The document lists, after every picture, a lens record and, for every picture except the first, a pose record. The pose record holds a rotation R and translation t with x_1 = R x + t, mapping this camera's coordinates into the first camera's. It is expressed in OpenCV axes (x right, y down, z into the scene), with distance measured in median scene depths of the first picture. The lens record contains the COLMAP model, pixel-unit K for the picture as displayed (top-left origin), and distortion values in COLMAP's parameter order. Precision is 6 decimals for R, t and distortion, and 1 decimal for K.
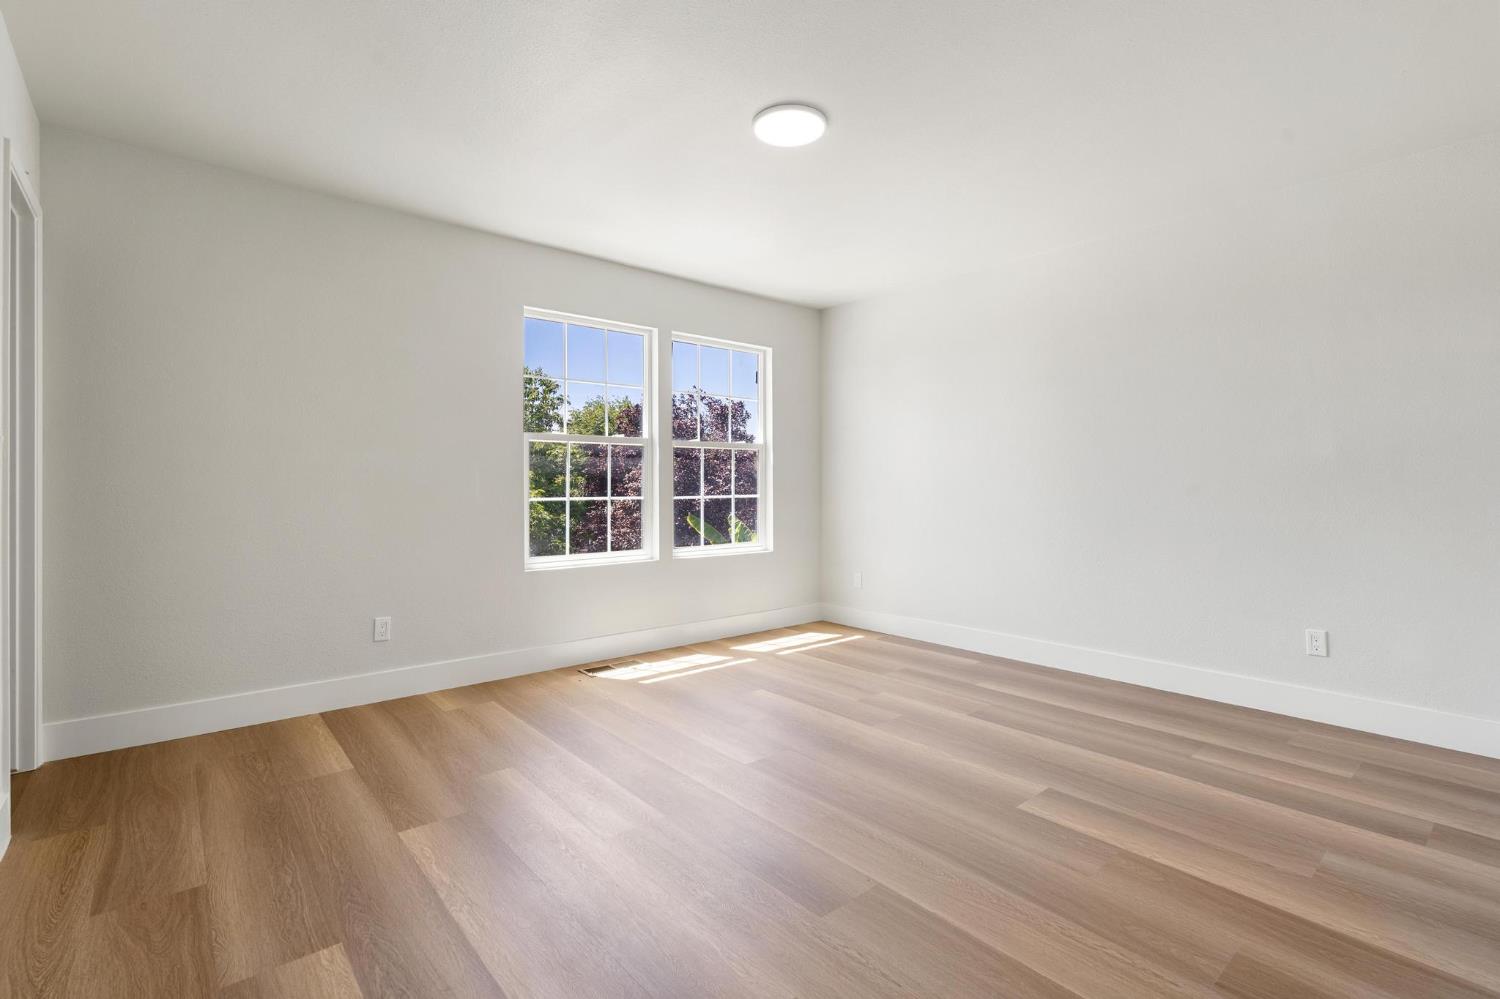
lens RADIAL K [[699.7, 0, 754.5], [0, 699.7, 466.6], [0, 0, 1]] dist [-0.003399, -0.000299]
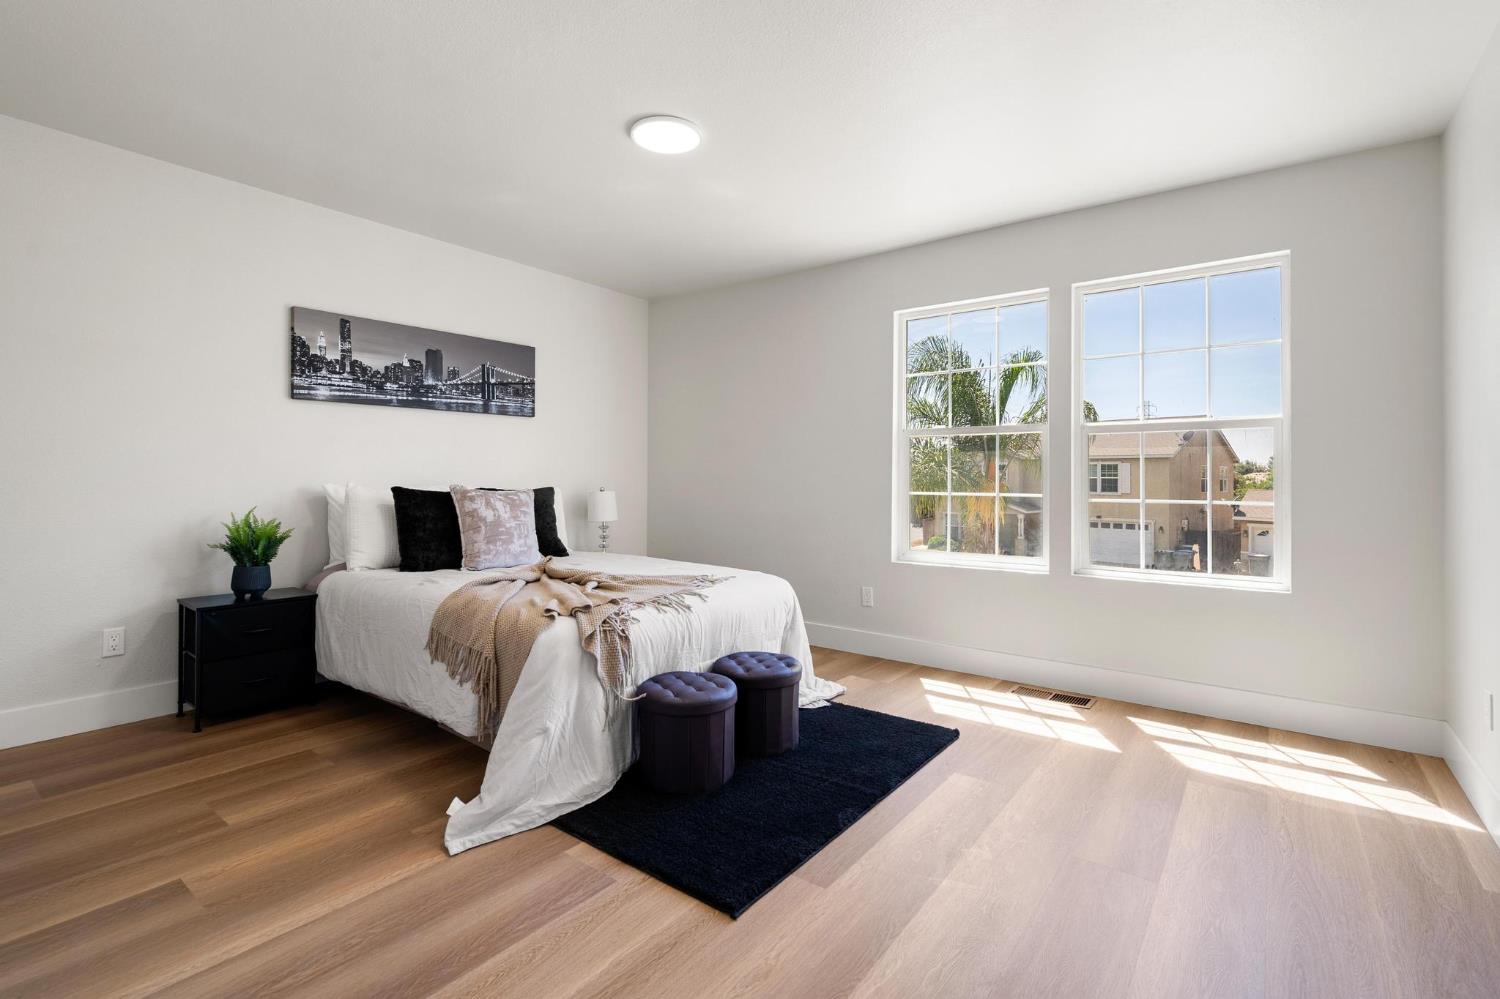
lens RADIAL K [[699.7, 0, 754.5], [0, 699.7, 466.6], [0, 0, 1]] dist [-0.003399, -0.000299]
pose [[0.231743, -0.005616, -0.972761, 0.617272], [0.004935, 0.999977, -0.004597, 0.012435], [0.972765, -0.003735, 0.231765, 0.533920]]
